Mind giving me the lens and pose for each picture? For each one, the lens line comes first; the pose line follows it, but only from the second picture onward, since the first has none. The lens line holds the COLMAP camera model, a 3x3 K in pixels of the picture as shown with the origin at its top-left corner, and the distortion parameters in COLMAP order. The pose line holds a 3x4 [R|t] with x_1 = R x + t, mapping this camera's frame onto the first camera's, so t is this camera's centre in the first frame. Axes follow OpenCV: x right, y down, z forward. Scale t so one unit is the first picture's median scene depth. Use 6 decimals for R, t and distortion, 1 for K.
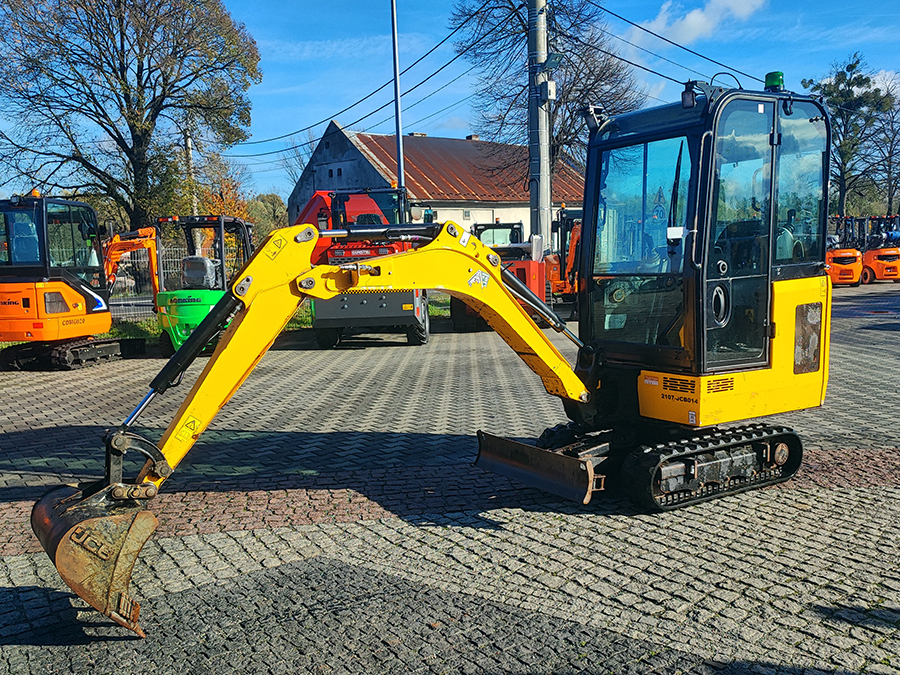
lens RADIAL K [[767.8, 0, 514.4], [0, 767.8, 331.3], [0, 0, 1]] dist [0.027285, -0.001826]
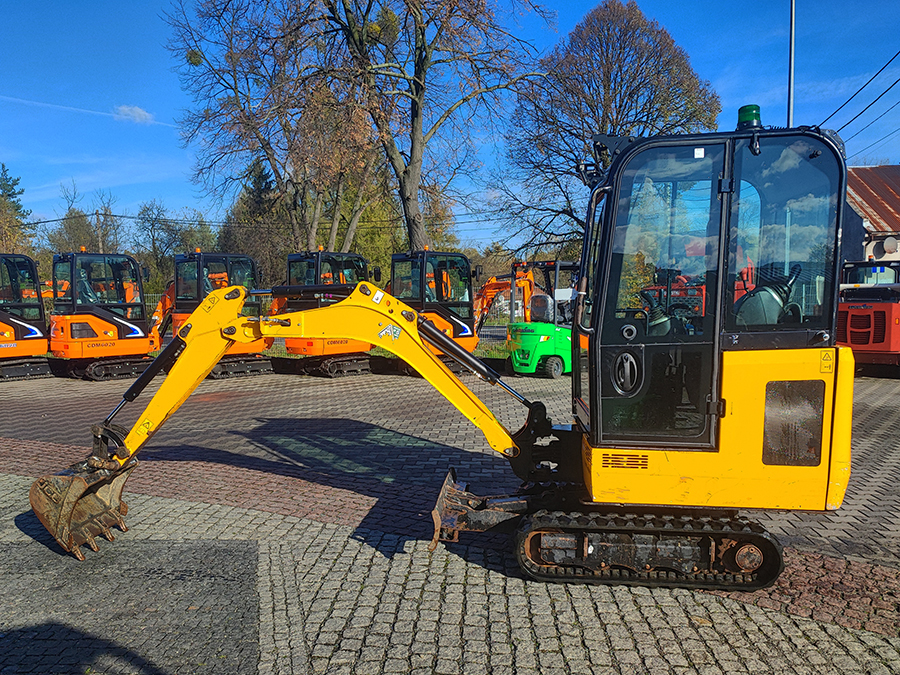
lens RADIAL K [[716.0, 0, 526.0], [0, 716.0, 340.7], [0, 0, 1]] dist [0.024888, -0.007763]
pose [[0.792967, 0.059066, -0.606395, 0.650076], [-0.073418, 0.997301, 0.001135, -0.061485], [0.604825, 0.043620, 0.795163, 0.238534]]
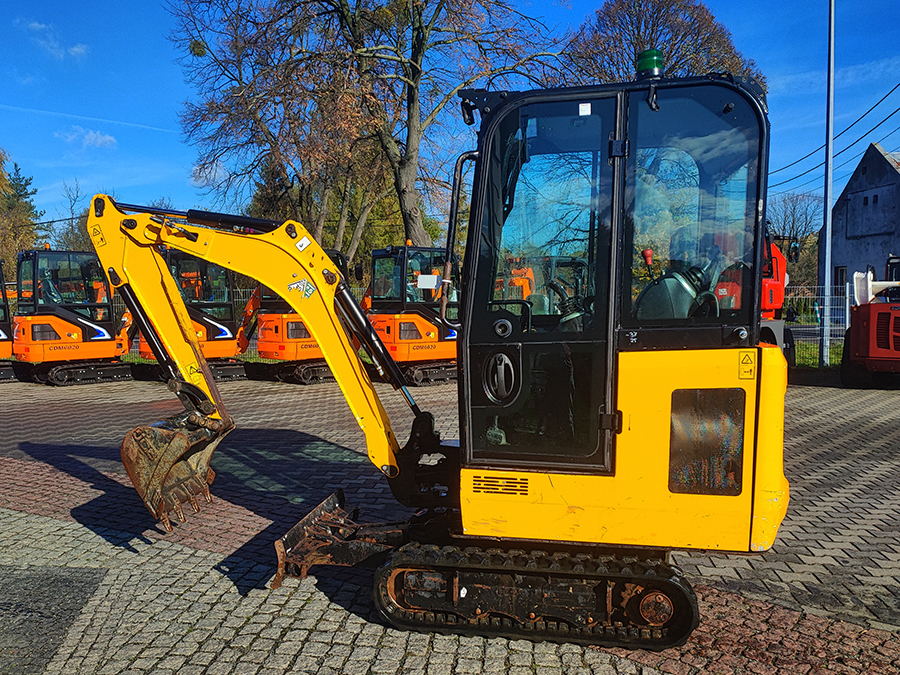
lens RADIAL K [[767.8, 0, 514.4], [0, 767.8, 331.3], [0, 0, 1]] dist [0.027285, -0.001826]
pose [[0.741028, 0.047847, -0.669767, 0.736178], [-0.077450, 0.996891, -0.014475, -0.066139], [0.666993, 0.062600, 0.742430, 0.426730]]
